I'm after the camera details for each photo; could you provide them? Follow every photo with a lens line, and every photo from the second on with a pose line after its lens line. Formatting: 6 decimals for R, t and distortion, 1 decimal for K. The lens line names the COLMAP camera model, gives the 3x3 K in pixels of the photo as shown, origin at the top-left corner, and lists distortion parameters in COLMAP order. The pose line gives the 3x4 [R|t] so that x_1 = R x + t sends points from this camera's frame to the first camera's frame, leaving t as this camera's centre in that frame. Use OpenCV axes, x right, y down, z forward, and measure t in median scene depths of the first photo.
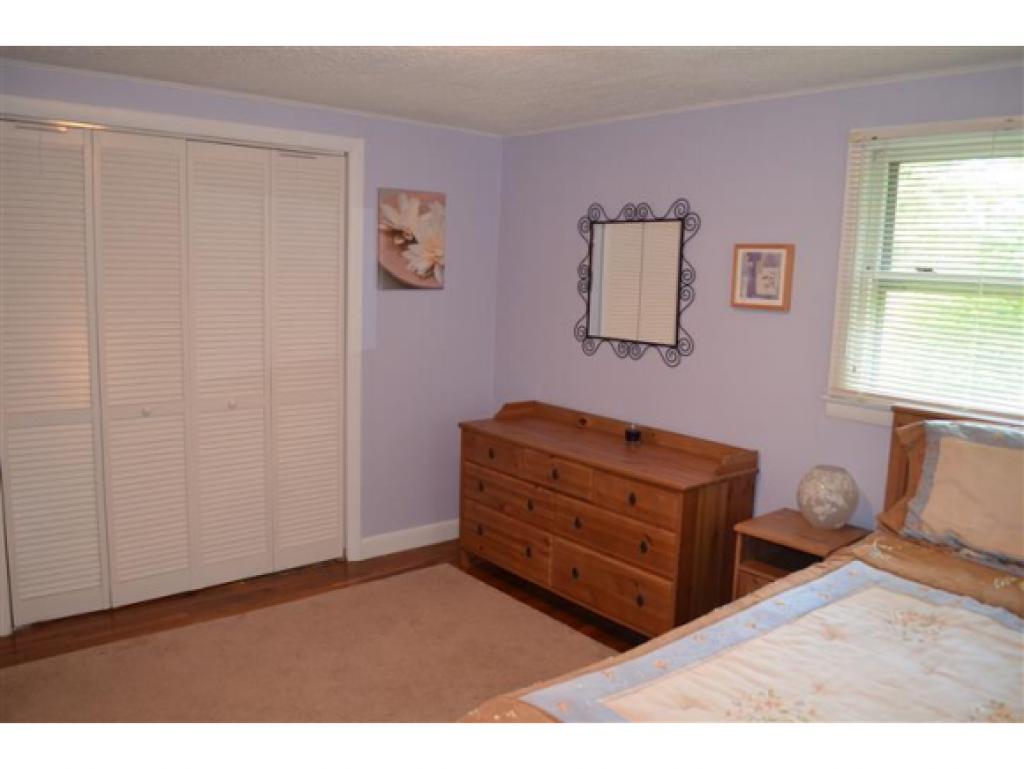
lens RADIAL K [[825.2, 0, 516.5], [0, 825.2, 383.7], [0, 0, 1]] dist [-0.062303, 0.004565]
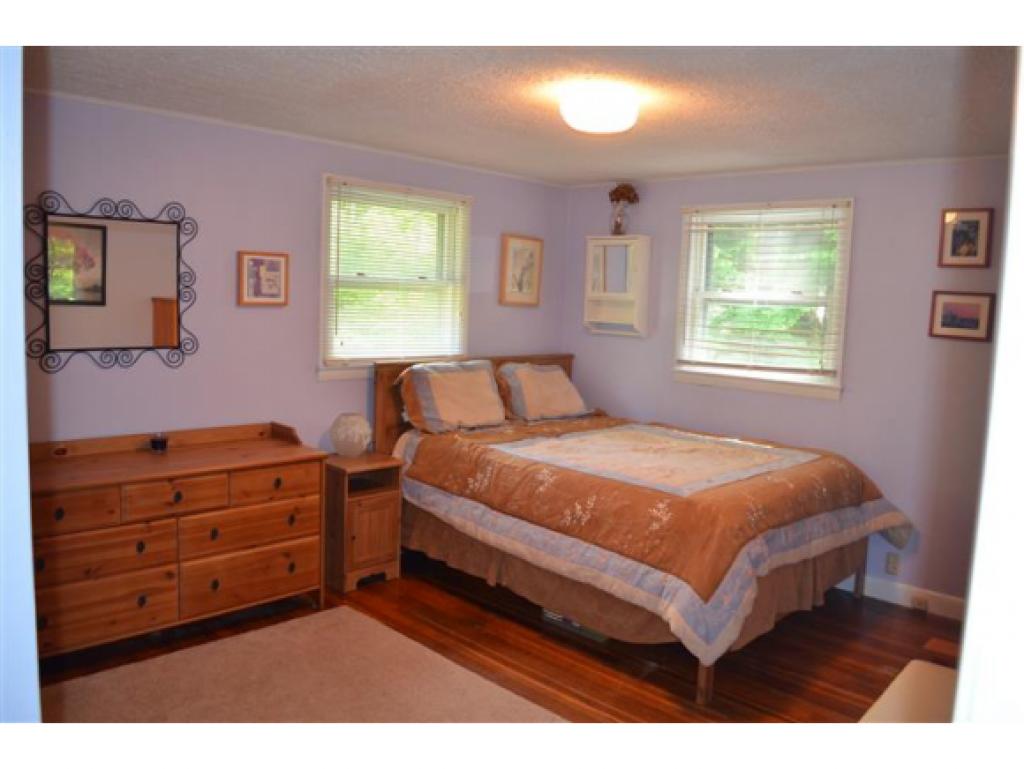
lens RADIAL K [[825.2, 0, 516.5], [0, 825.2, 383.7], [0, 0, 1]] dist [-0.062303, 0.004565]
pose [[-0.105213, -0.145557, 0.983739, -0.883819], [0.097140, 0.982995, 0.155836, -0.121698], [-0.989694, 0.111956, -0.089284, 0.703394]]
